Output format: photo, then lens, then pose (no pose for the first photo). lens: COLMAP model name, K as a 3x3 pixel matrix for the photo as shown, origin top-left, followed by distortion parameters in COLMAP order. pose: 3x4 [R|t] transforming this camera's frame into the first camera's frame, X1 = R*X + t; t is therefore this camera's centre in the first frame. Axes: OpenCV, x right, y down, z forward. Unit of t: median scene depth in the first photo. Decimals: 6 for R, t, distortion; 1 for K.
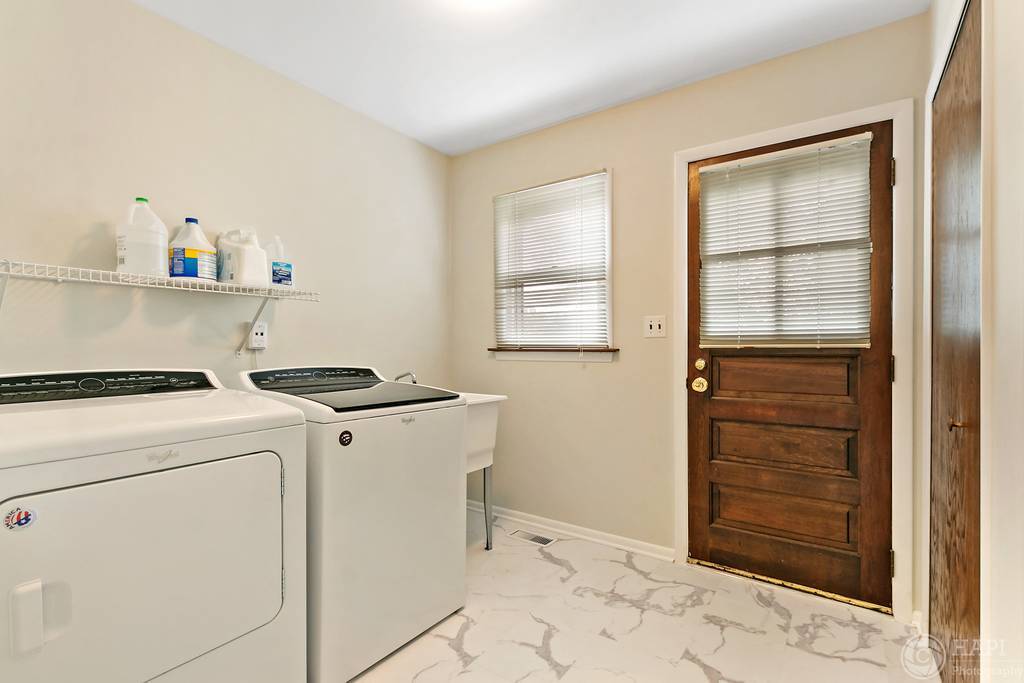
lens RADIAL K [[480.7, 0, 510.0], [0, 480.7, 345.8], [0, 0, 1]] dist [0.001694, -0.001566]
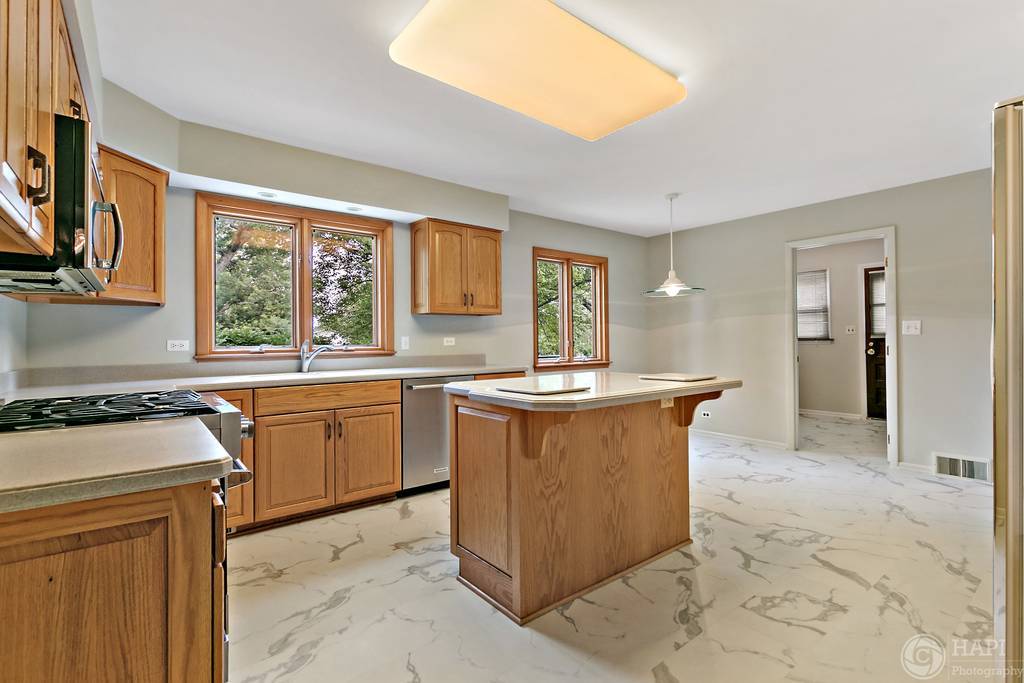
lens RADIAL K [[480.7, 0, 515.0], [0, 480.7, 340.0], [0, 0, 1]] dist [0.001694, -0.001566]
pose [[0.959989, -0.012809, -0.279746, -0.740101], [0.011595, 0.999915, -0.005996, 0.008691], [0.279799, 0.002513, 0.960055, -2.075282]]
